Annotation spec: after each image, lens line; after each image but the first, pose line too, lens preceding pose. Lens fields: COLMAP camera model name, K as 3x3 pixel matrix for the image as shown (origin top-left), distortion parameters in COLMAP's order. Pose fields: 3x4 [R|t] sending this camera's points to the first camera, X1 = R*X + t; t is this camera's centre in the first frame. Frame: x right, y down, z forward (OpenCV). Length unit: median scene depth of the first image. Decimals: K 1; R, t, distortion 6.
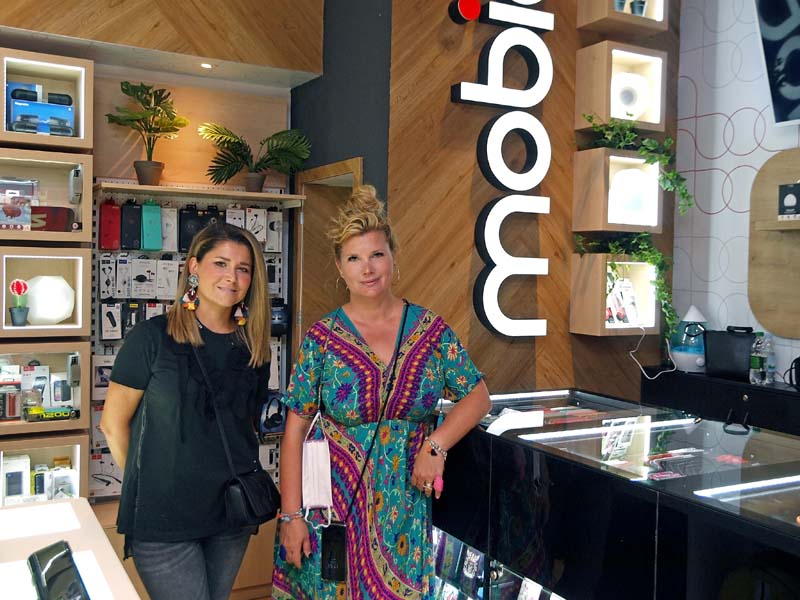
lens RADIAL K [[828.0, 0, 400.2], [0, 828.0, 299.9], [0, 0, 1]] dist [-0.006751, 0.000000]
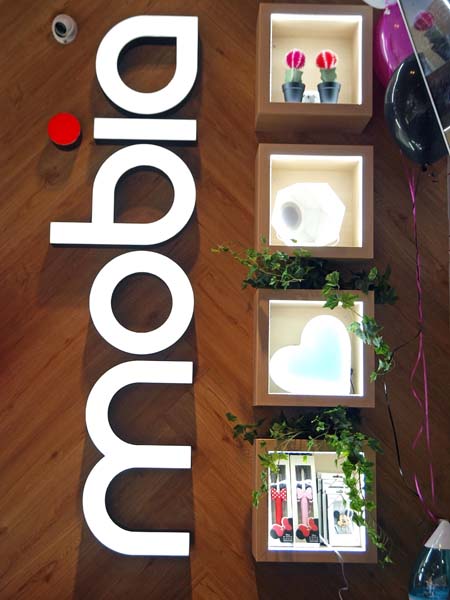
lens RADIAL K [[1002.1, 0, 224.8], [0, 1002.1, 298.4], [0, 0, 1]] dist [0.021934, 0.000000]
pose [[0.882945, -0.060945, -0.465503, 0.637298], [-0.014335, 0.987576, -0.156486, -0.042223], [0.469257, 0.144842, 0.871102, 0.242525]]
